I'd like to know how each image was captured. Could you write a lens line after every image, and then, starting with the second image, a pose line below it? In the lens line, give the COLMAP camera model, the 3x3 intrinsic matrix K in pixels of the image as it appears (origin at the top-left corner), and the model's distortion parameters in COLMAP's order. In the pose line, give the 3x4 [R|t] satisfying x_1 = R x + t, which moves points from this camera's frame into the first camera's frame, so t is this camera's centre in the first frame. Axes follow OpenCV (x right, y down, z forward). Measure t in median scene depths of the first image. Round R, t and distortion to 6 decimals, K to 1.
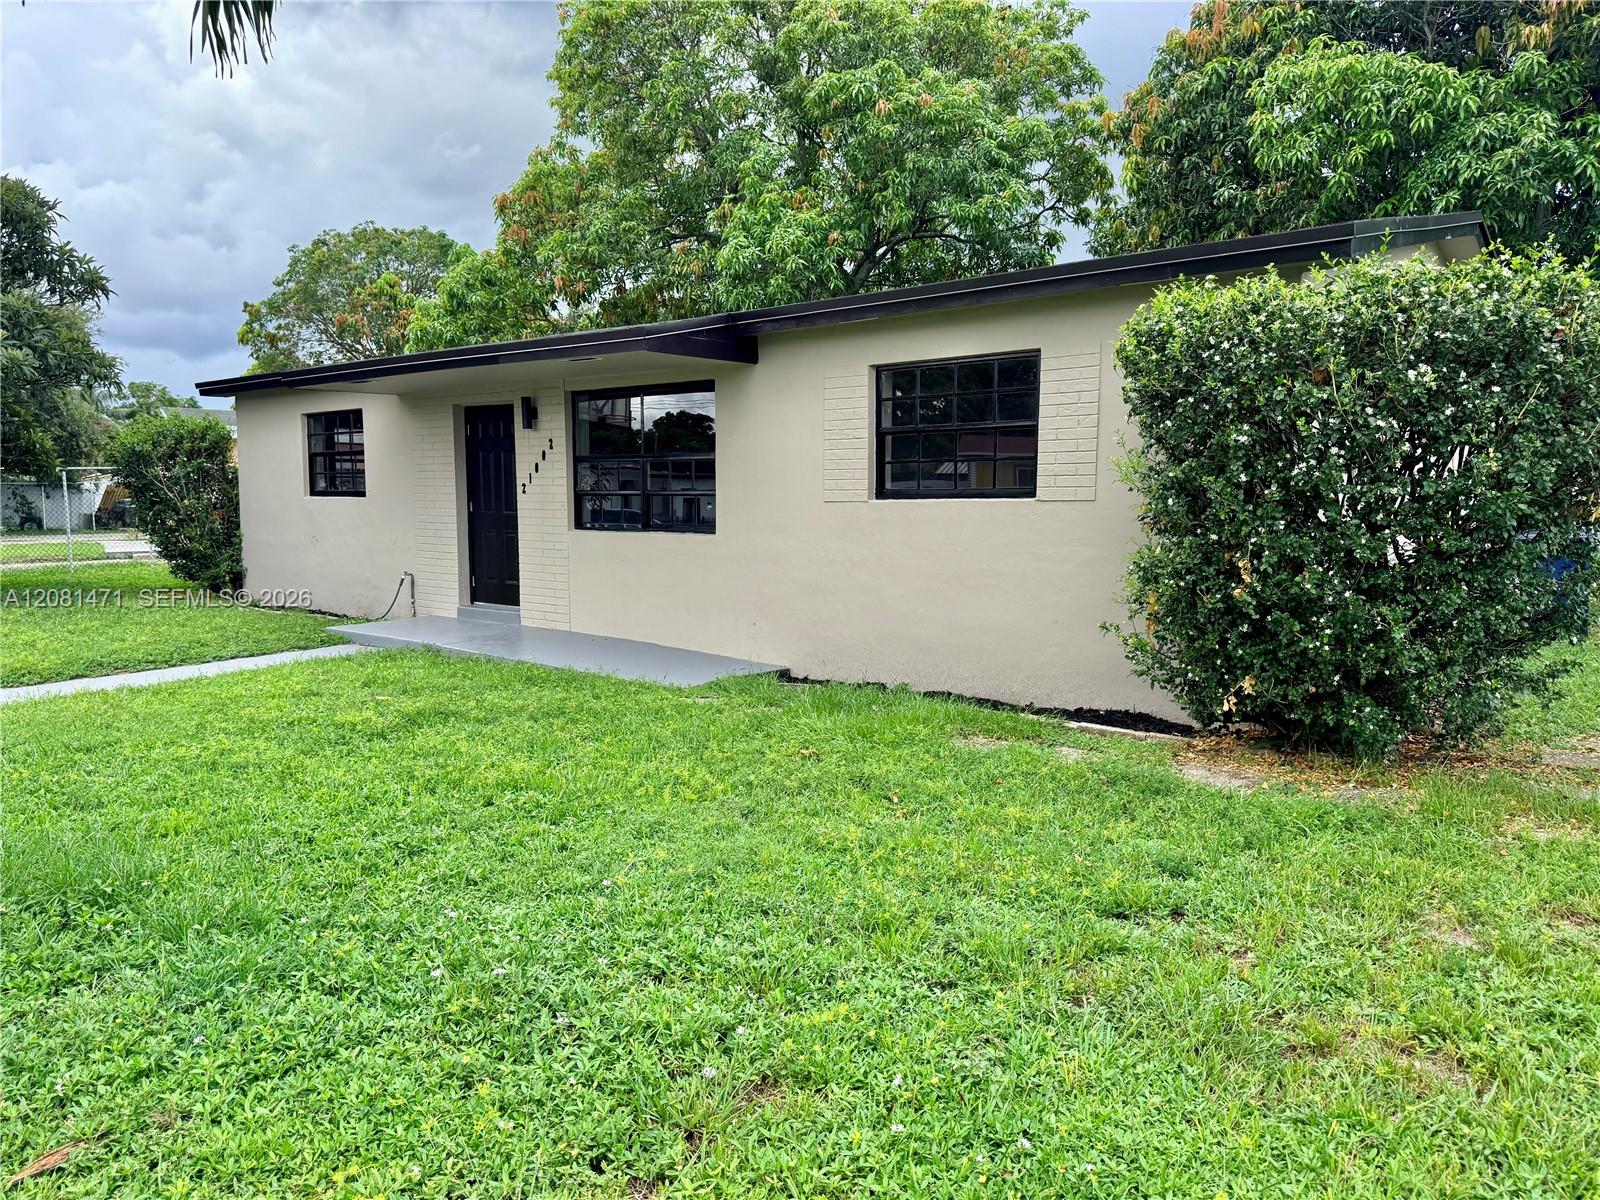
lens RADIAL K [[1106.3, 0, 801.8], [0, 1106.3, 601.6], [0, 0, 1]] dist [0.003669, 0.000424]
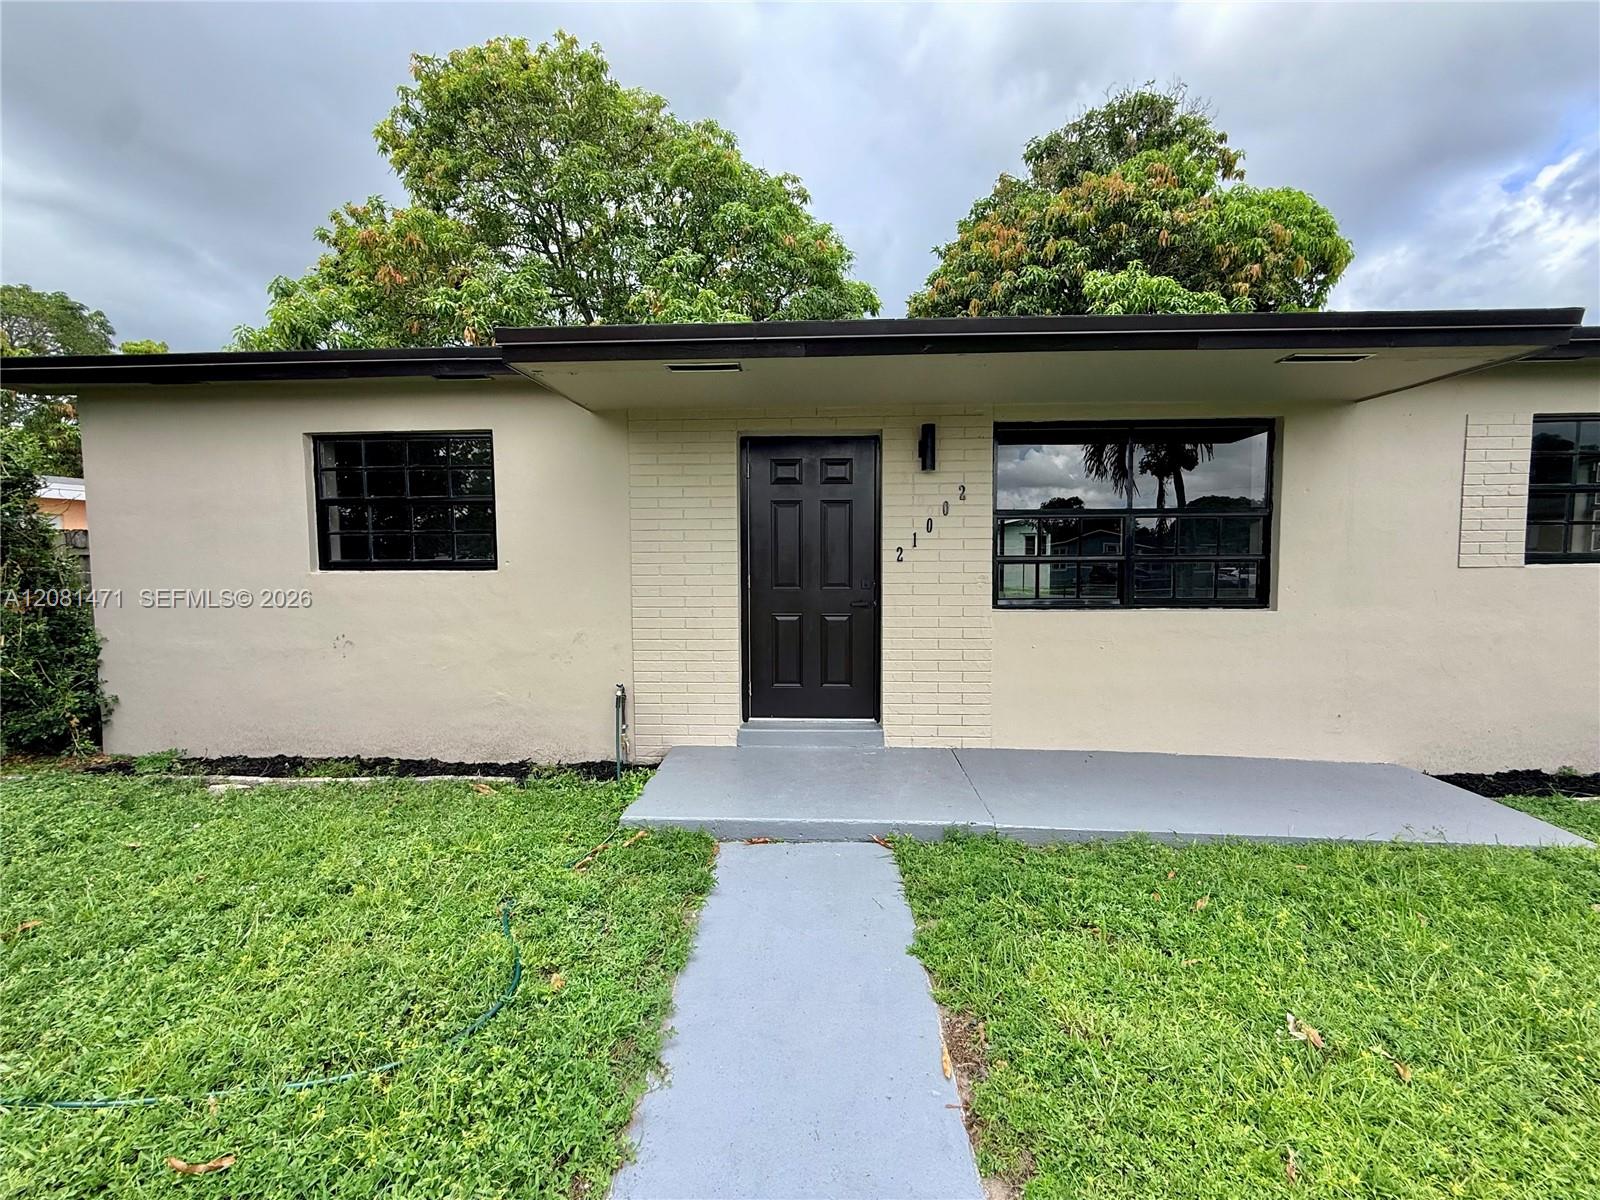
lens RADIAL K [[640.2, 0, 798.4], [0, 640.2, 592.4], [0, 0, 1]] dist [-0.001592, 0.000252]
pose [[0.812210, -0.043815, 0.581717, -0.539632], [0.063713, 0.997873, -0.013798, -0.076305], [-0.579875, 0.048270, 0.813274, 0.702717]]
